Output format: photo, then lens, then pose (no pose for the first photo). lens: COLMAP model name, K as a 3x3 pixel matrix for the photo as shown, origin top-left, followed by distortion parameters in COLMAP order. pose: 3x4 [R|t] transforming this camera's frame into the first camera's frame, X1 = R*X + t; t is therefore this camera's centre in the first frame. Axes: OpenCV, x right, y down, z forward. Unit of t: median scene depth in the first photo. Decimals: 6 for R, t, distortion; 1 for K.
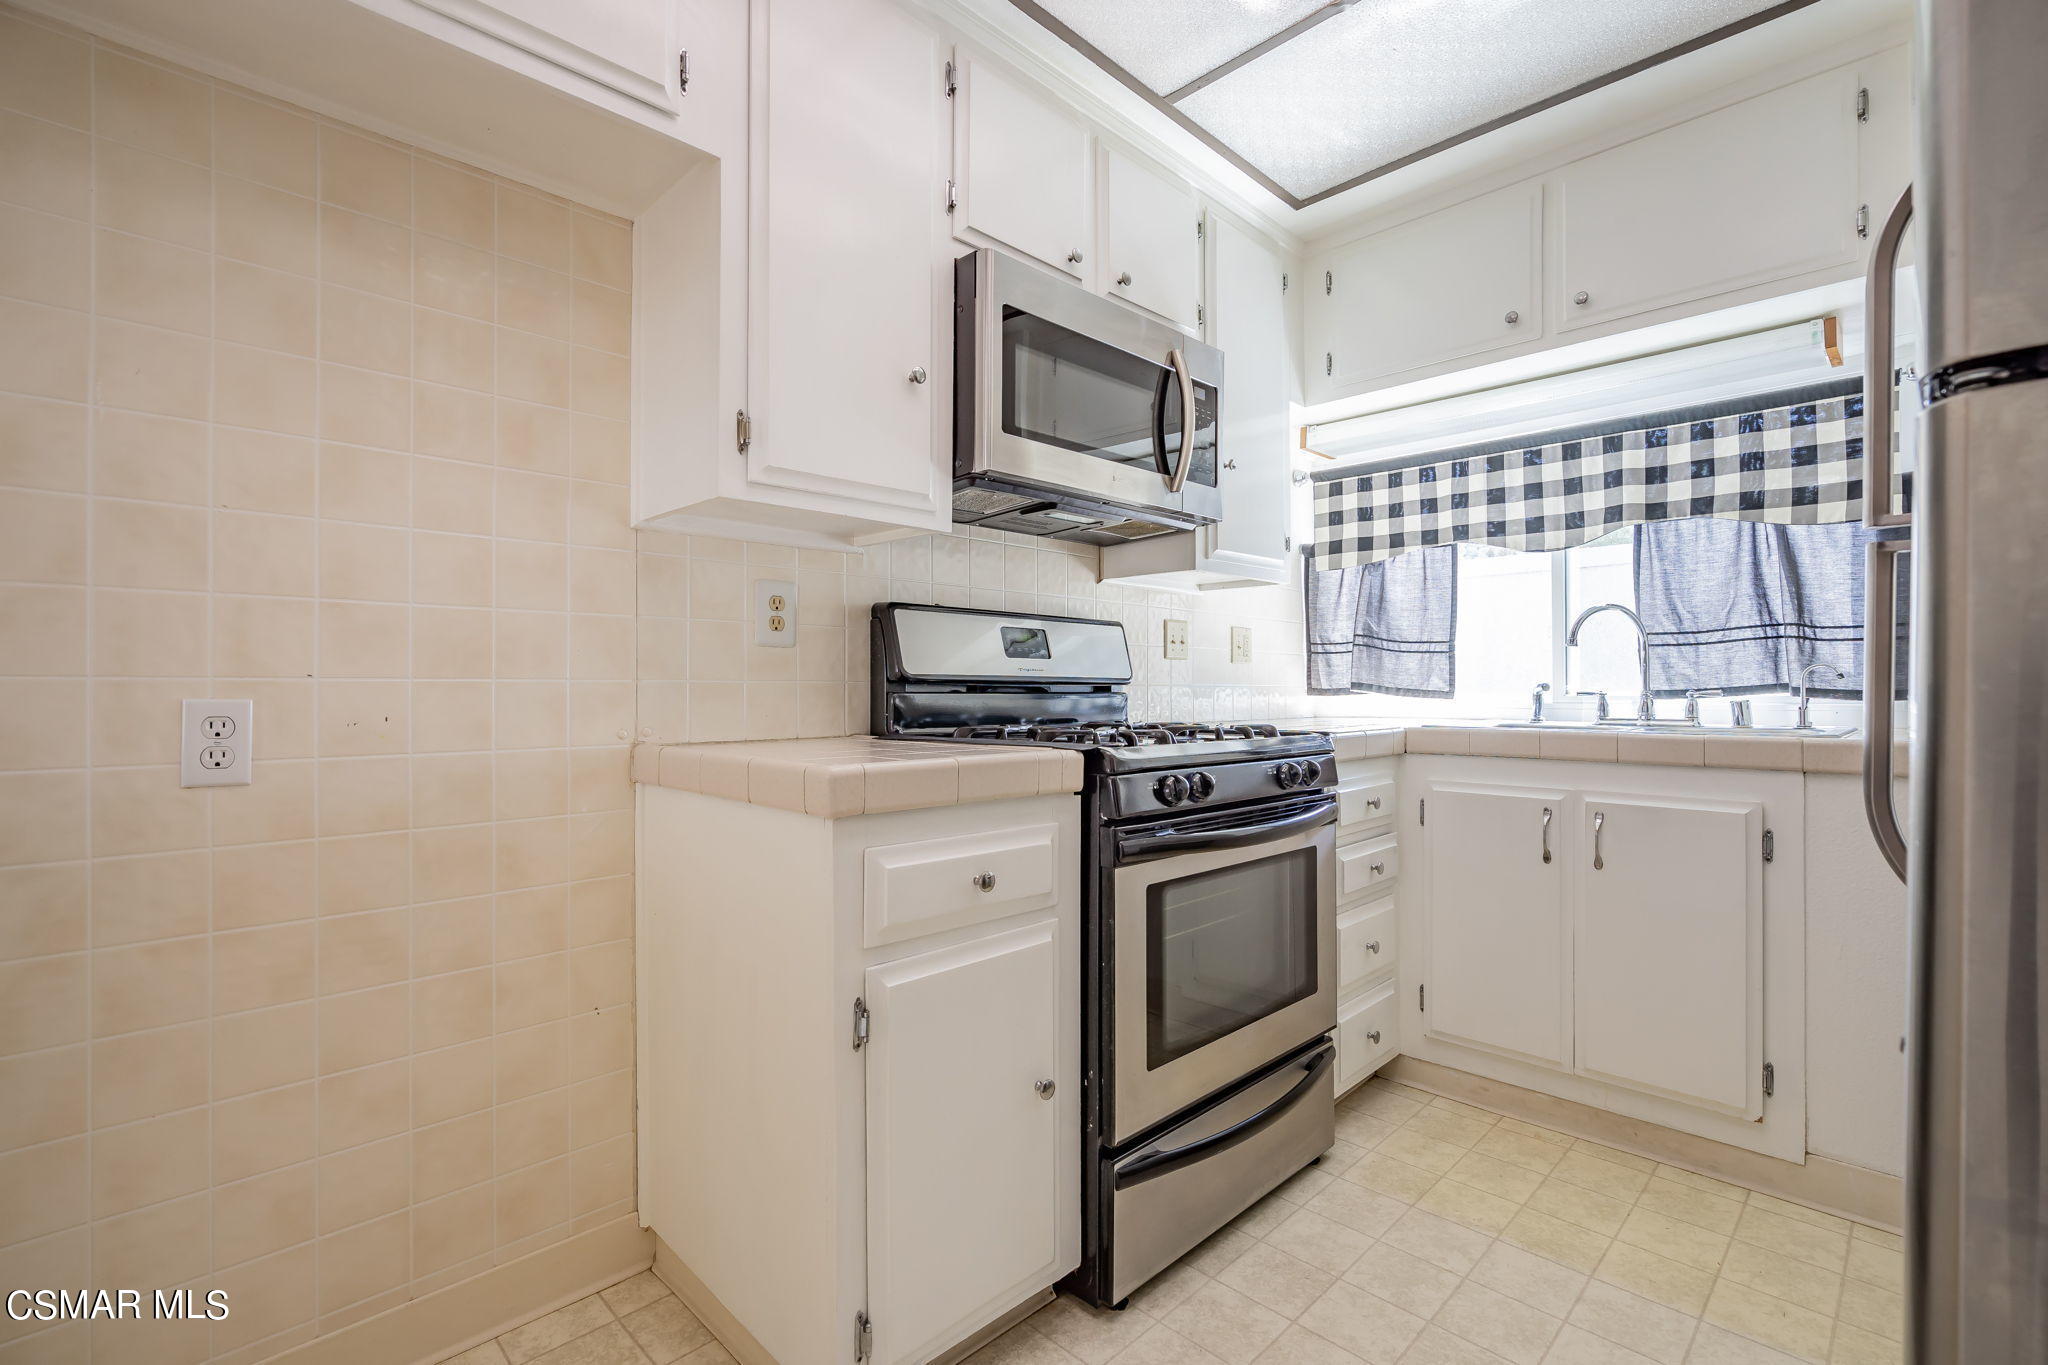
lens RADIAL K [[932.8, 0, 1023.2], [0, 932.8, 689.9], [0, 0, 1]] dist [-0.000199, 0.000826]
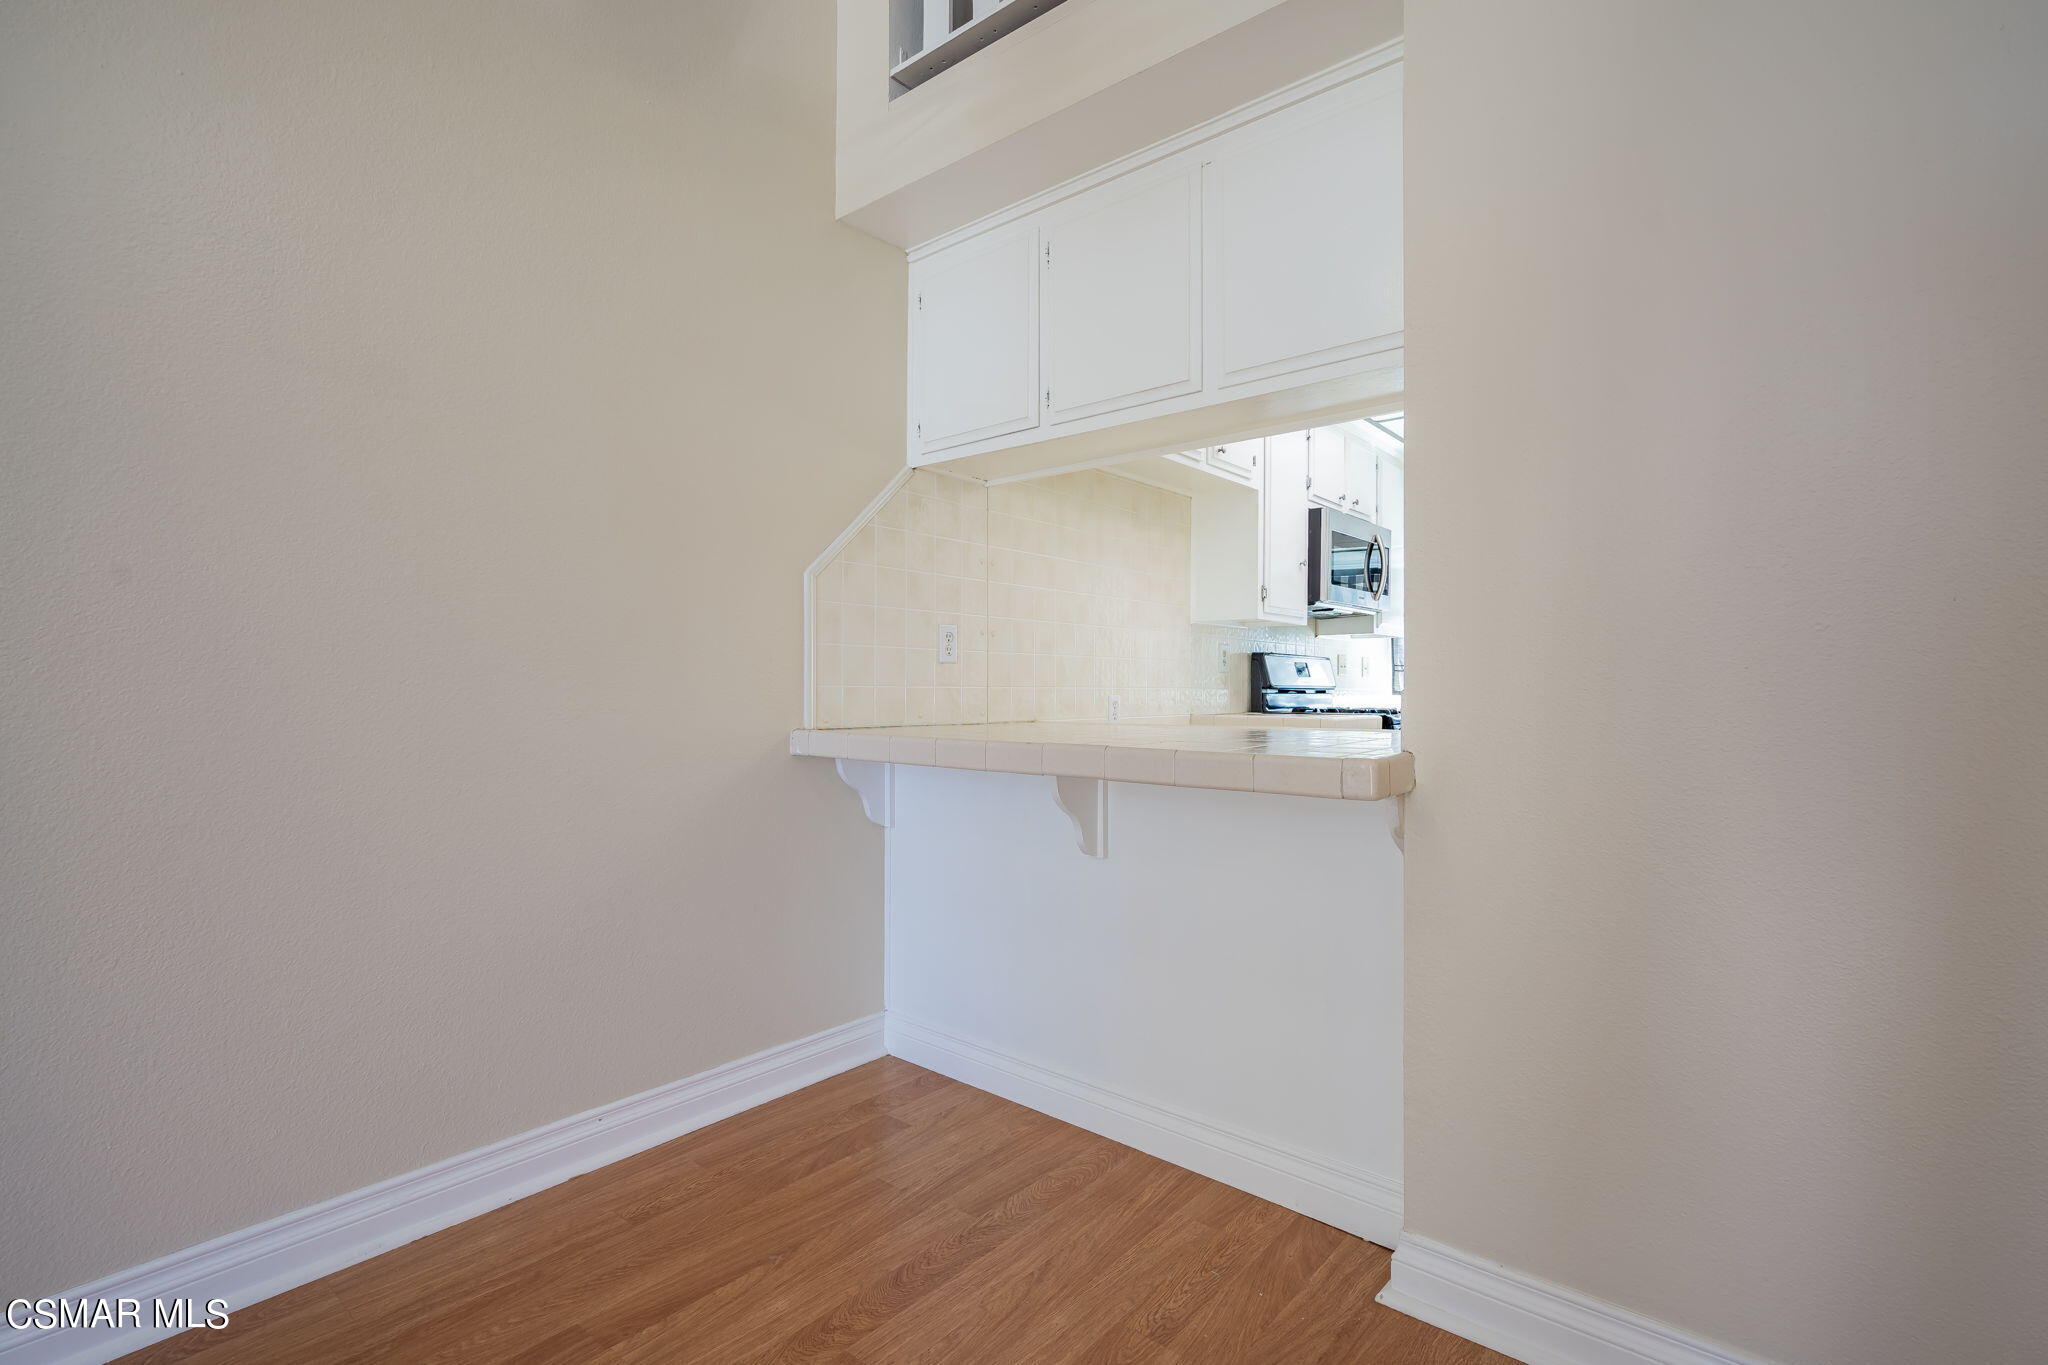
lens RADIAL K [[943.1, 0, 1024.0], [0, 943.1, 682.5], [0, 0, 1]] dist [-0.000509, -0.000073]
pose [[0.996560, -0.000213, 0.082875, -0.733403], [0.000913, 0.999964, -0.008410, -0.002982], [-0.082871, 0.008456, 0.996524, -0.971379]]
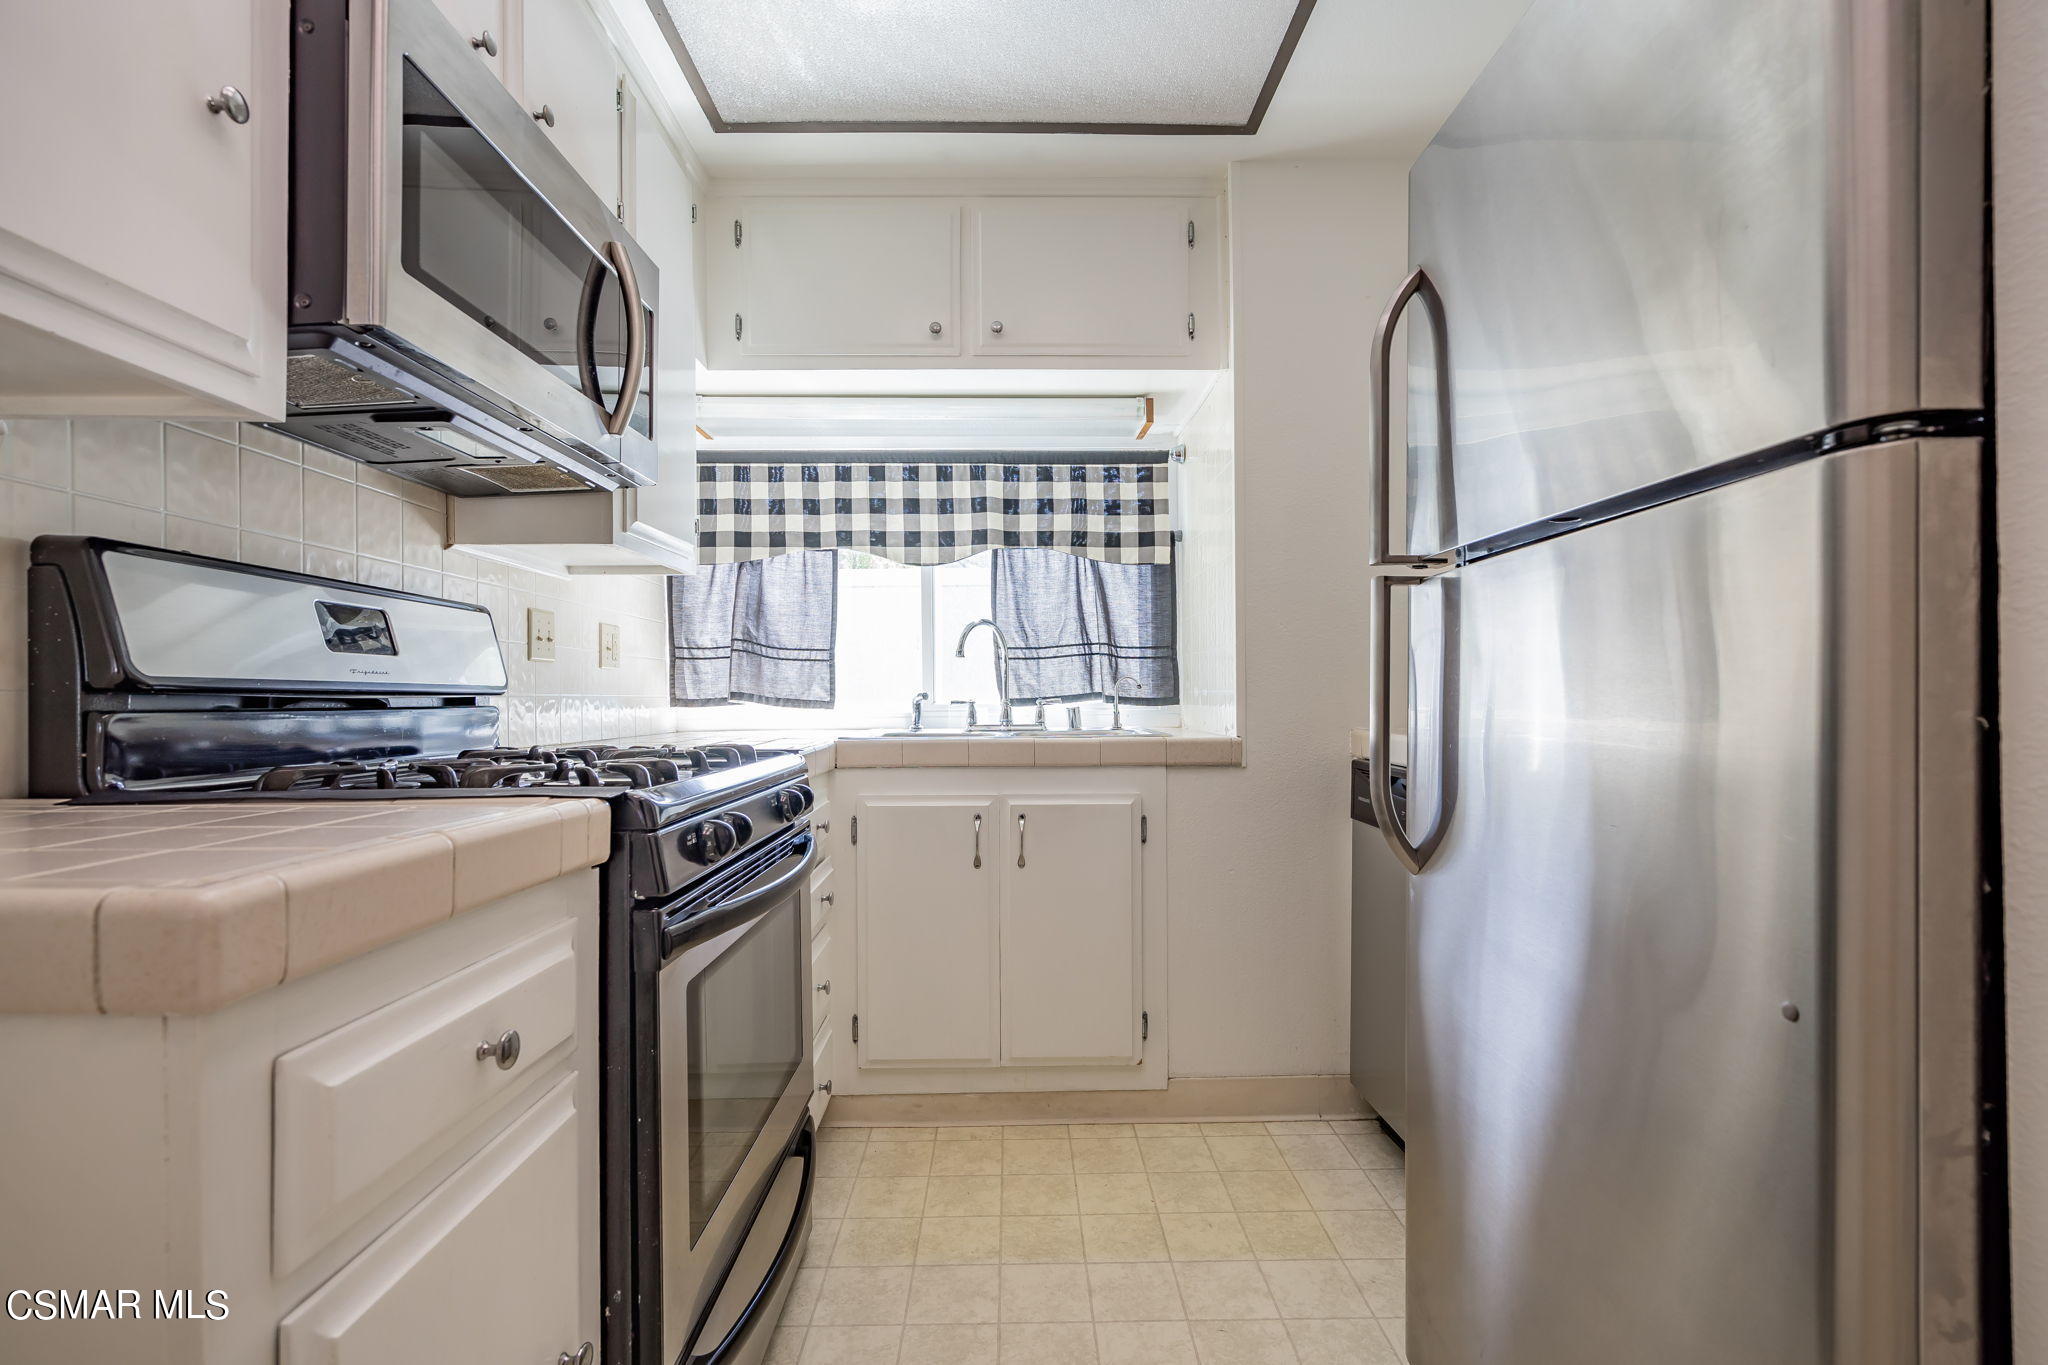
lens RADIAL K [[938.3, 0, 1029.4], [0, 938.3, 695.3], [0, 0, 1]] dist [-0.007892, 0.007721]
pose [[0.692820, -0.003628, 0.721102, -0.128535], [0.006783, 0.999976, -0.001486, -0.001920], [-0.721079, 0.005921, 0.692827, 0.220551]]
